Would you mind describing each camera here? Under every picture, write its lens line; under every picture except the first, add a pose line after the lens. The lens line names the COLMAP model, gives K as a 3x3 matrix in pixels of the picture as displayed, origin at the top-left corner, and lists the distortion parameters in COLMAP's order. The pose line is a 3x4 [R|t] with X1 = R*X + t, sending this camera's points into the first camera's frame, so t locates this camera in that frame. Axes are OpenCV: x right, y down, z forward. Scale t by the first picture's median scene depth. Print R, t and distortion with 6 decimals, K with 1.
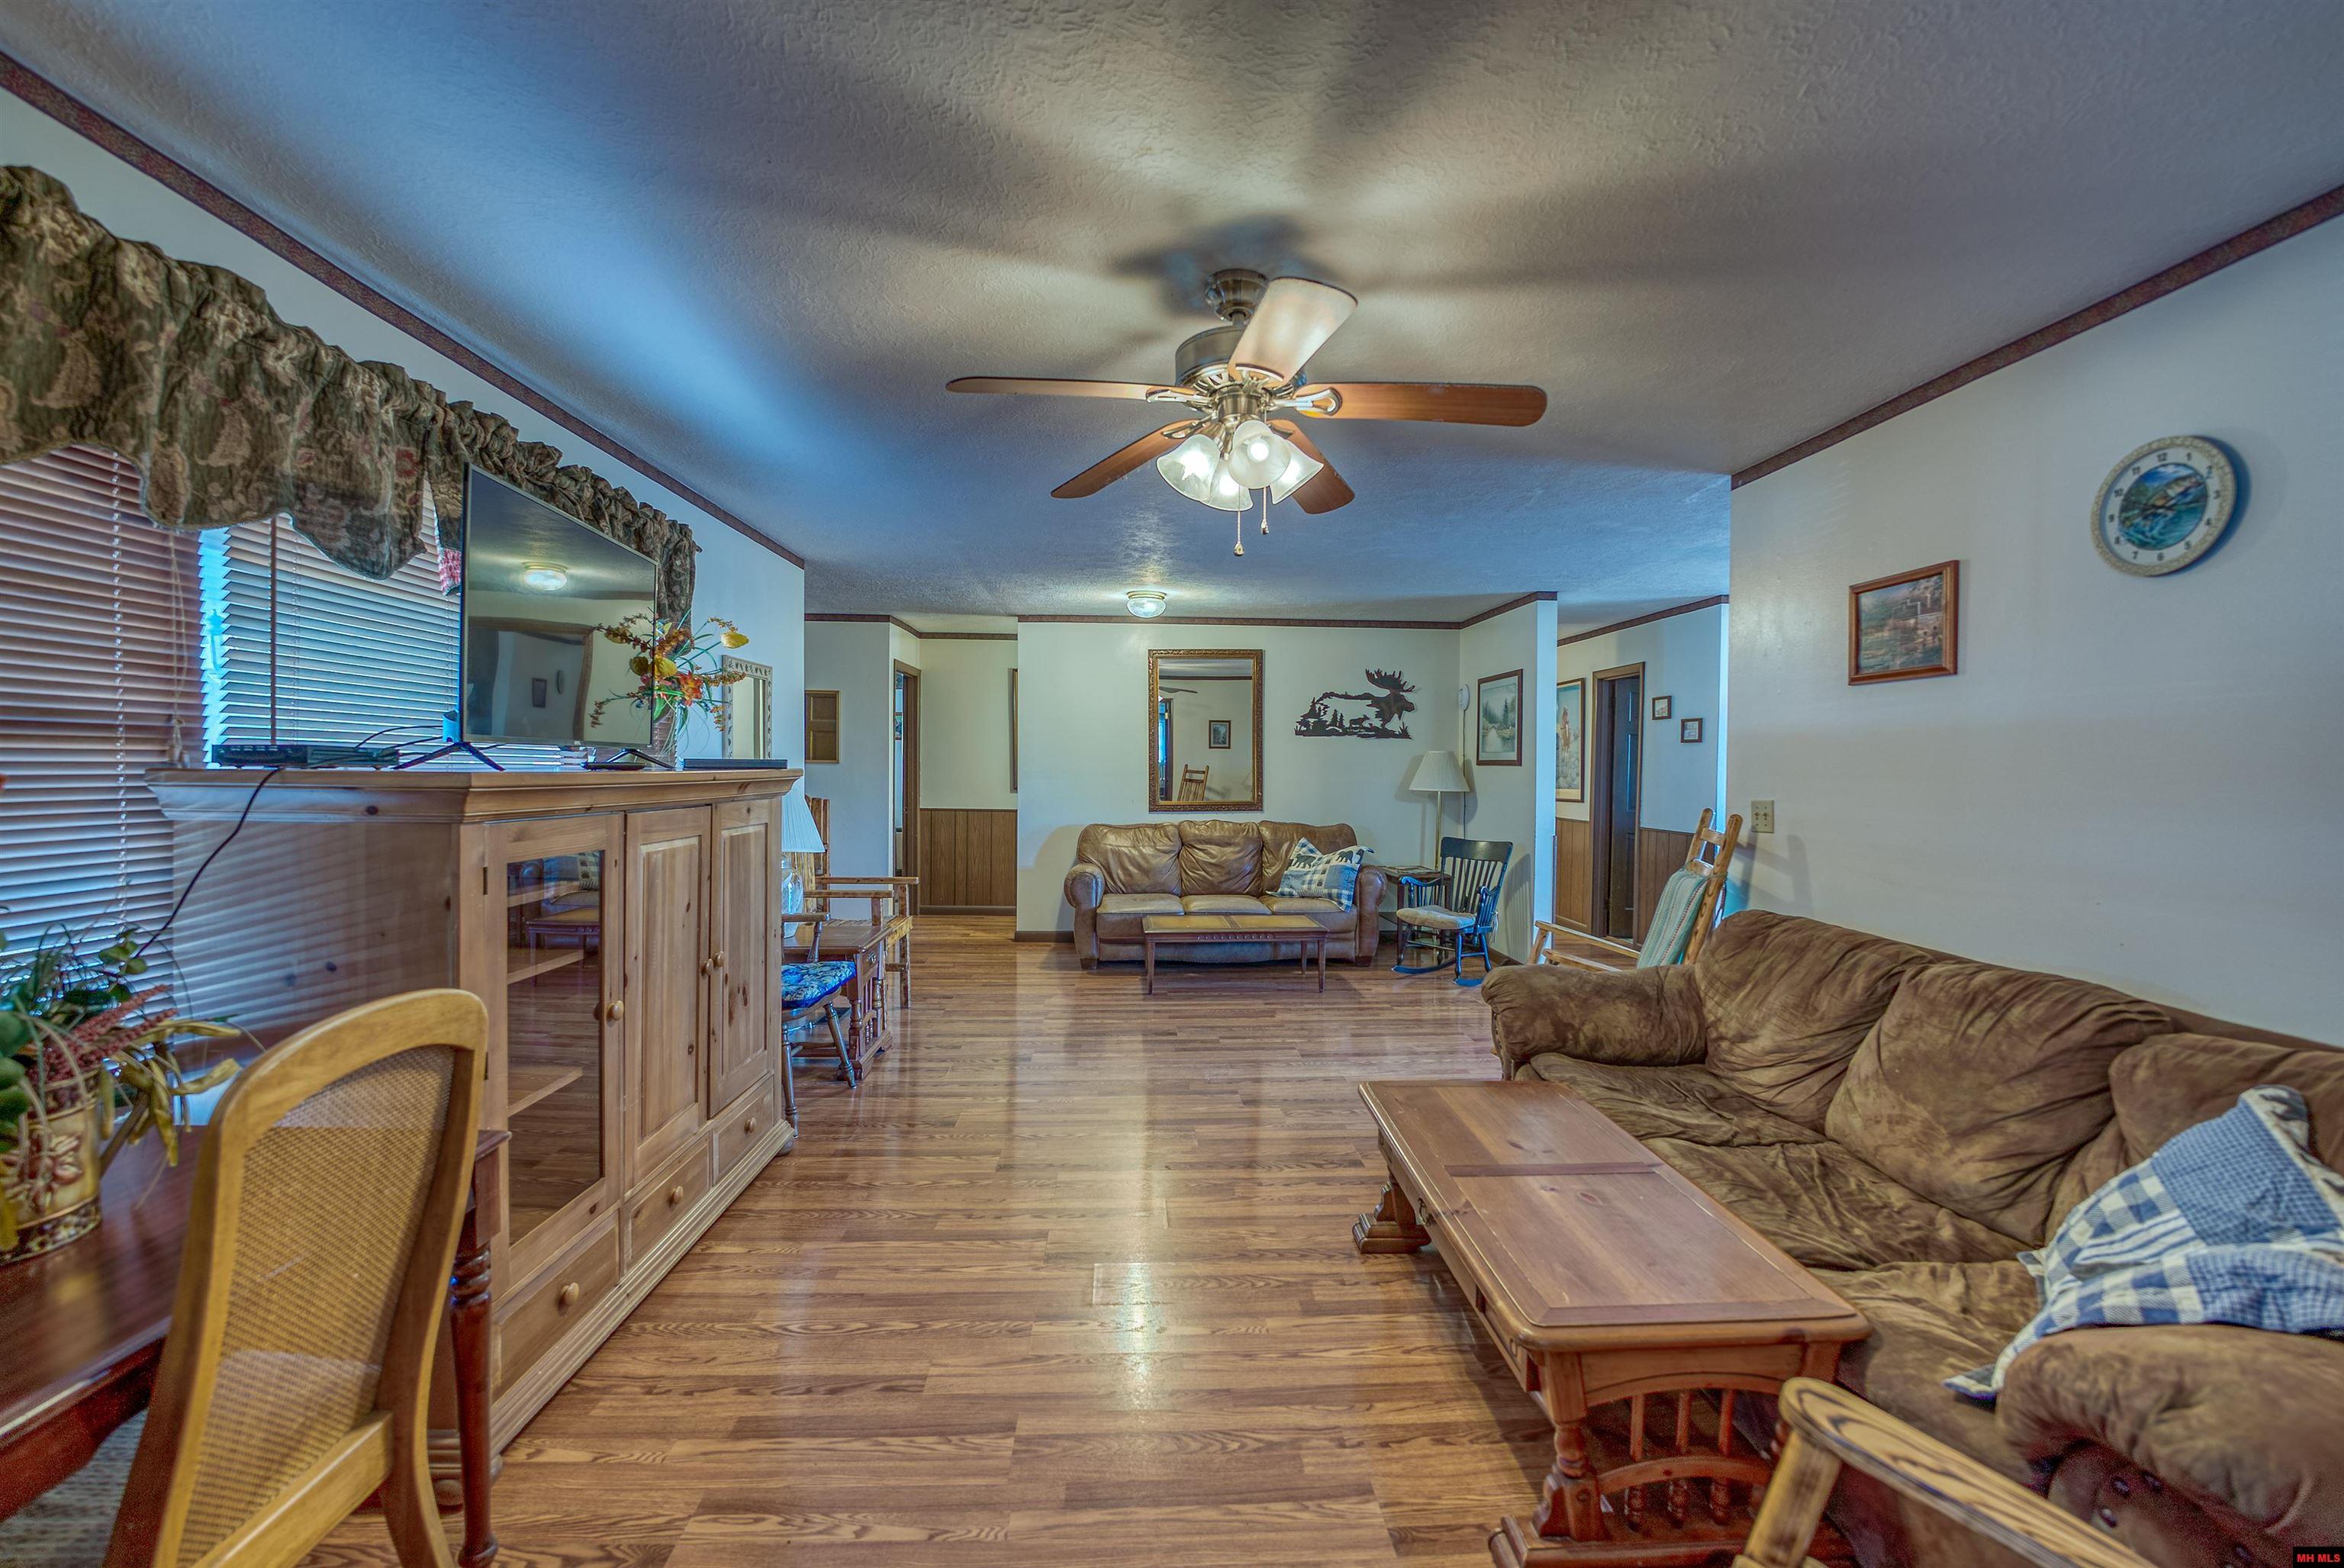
lens RADIAL K [[894.0, 0, 1172.0], [0, 894.0, 784.0], [0, 0, 1]] dist [-0.022449, 0.000535]
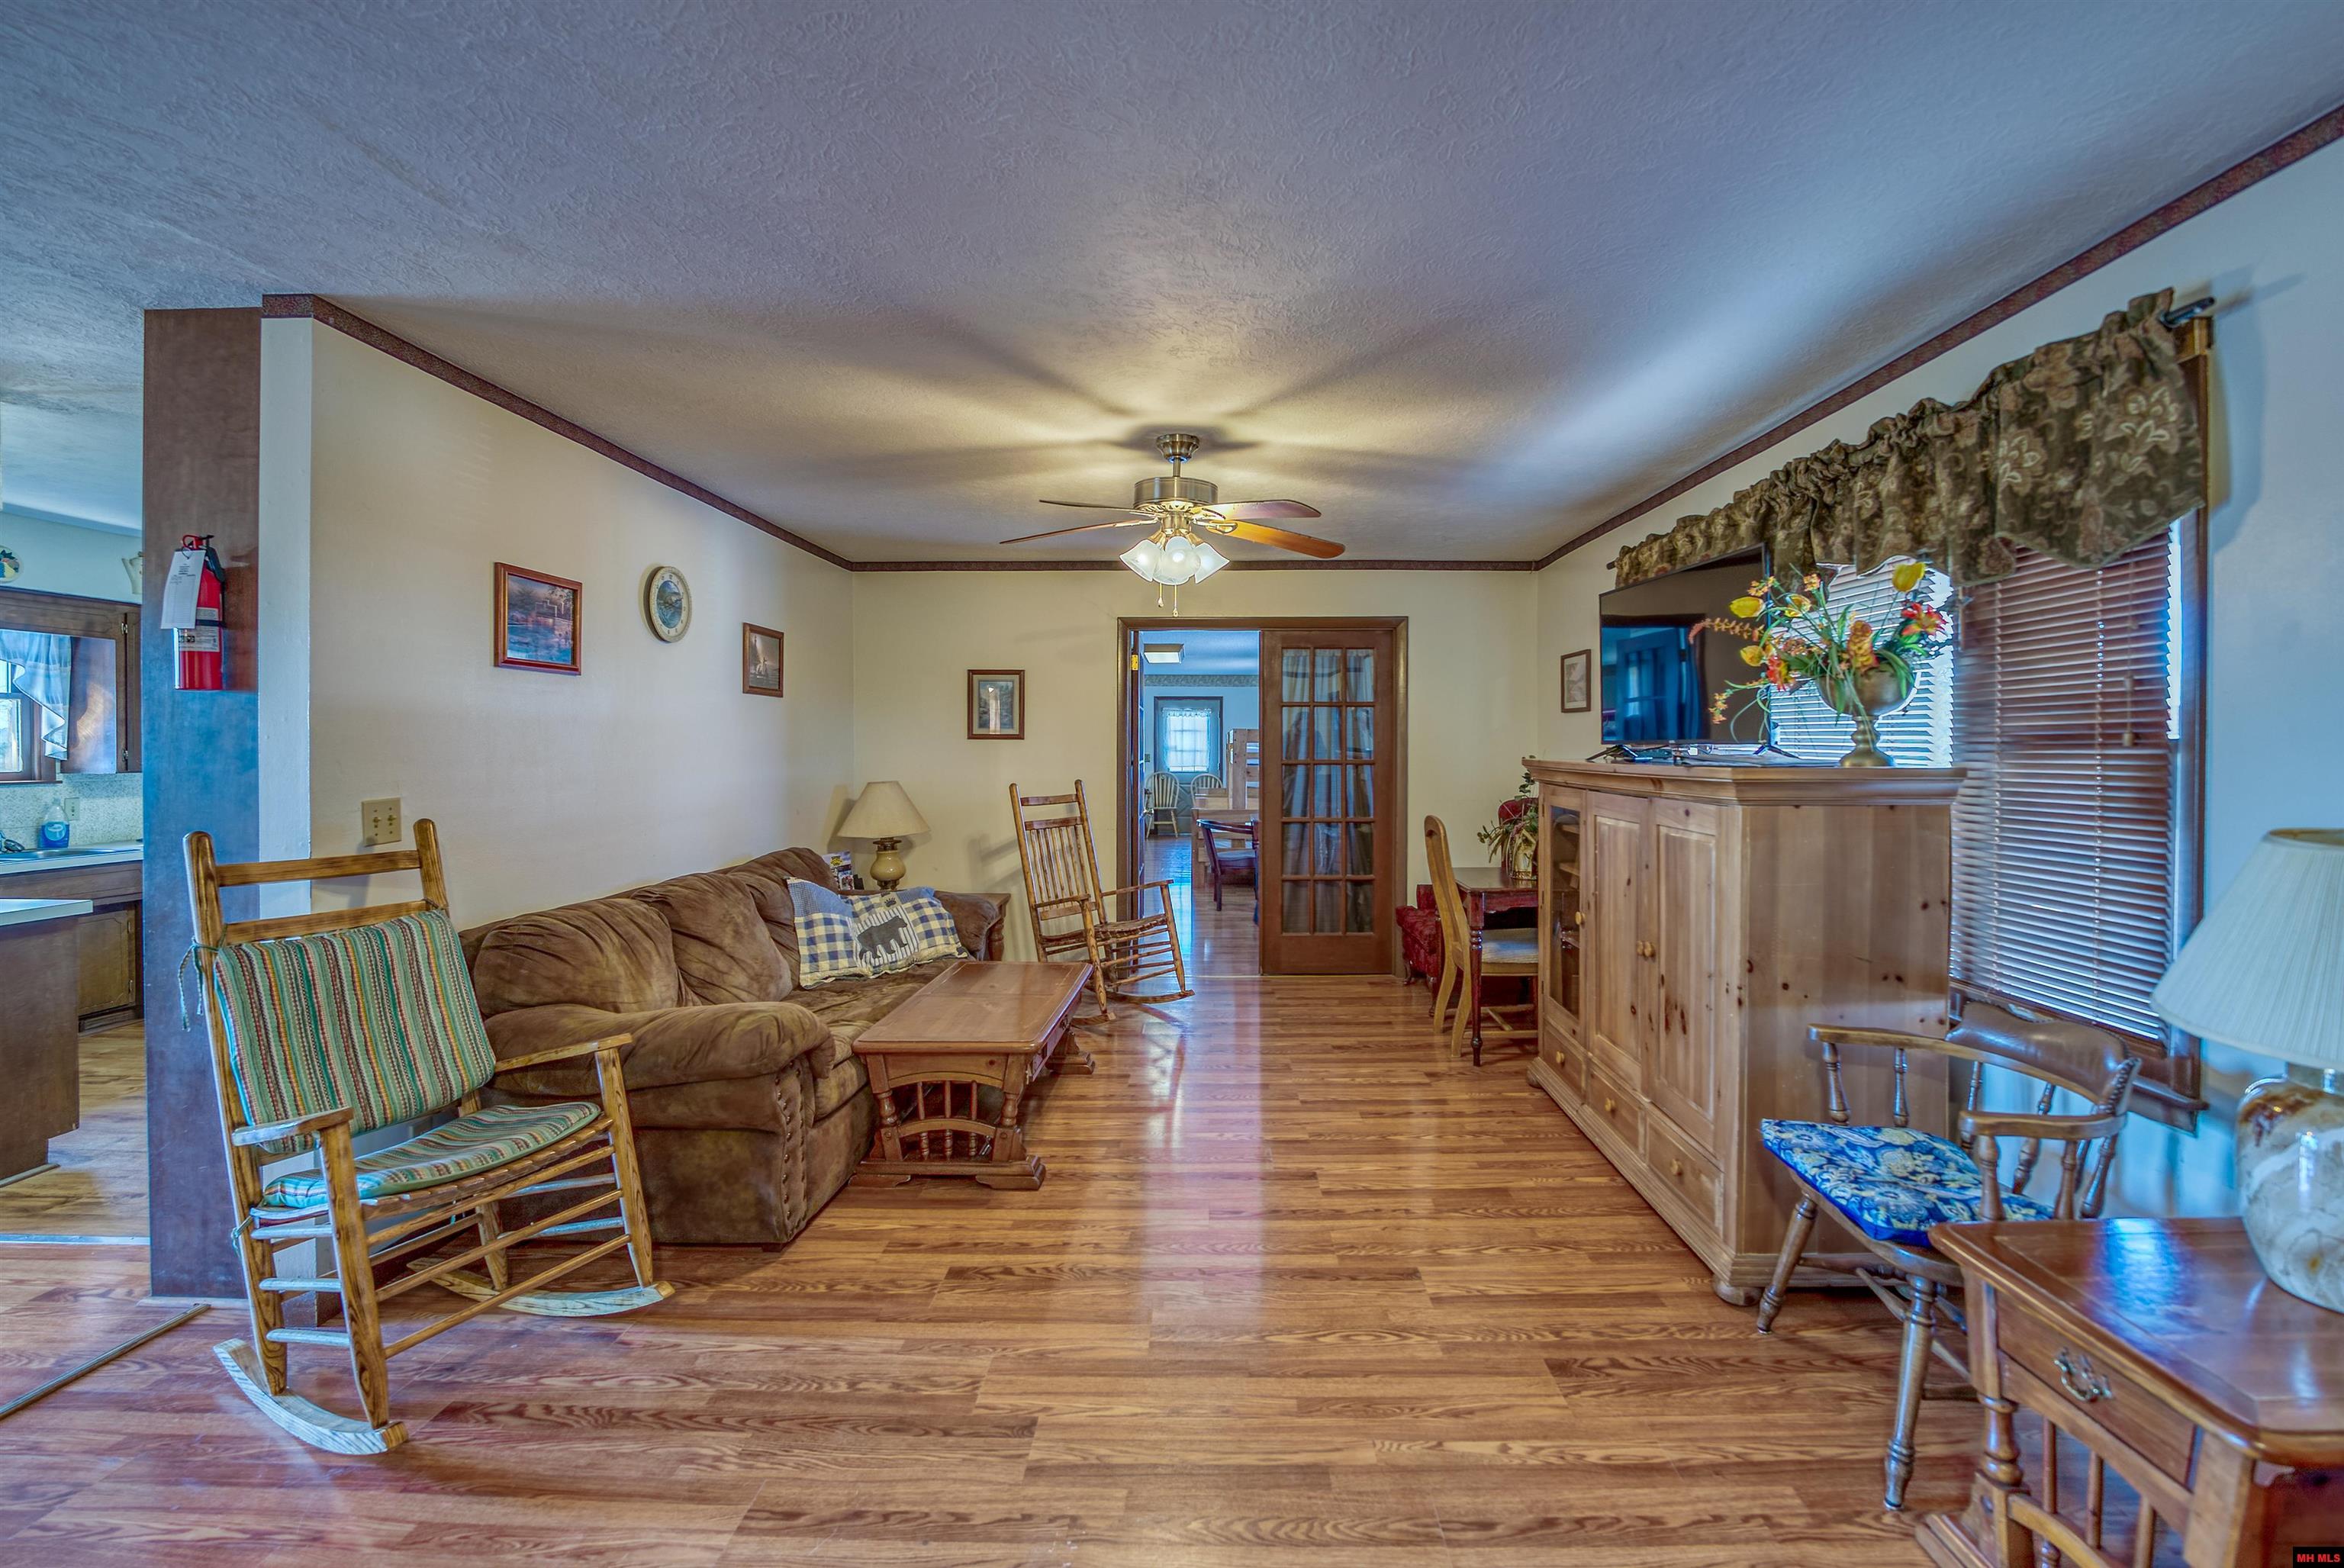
lens RADIAL K [[965.9, 0, 1226.3], [0, 965.9, 745.5], [0, 0, 1]] dist [-0.042136, 0.005898]
pose [[-0.998929, -0.009337, 0.045307, -0.096258], [-0.008369, 0.999734, 0.021509, -0.078775], [-0.045496, 0.021107, -0.998742, 2.858959]]
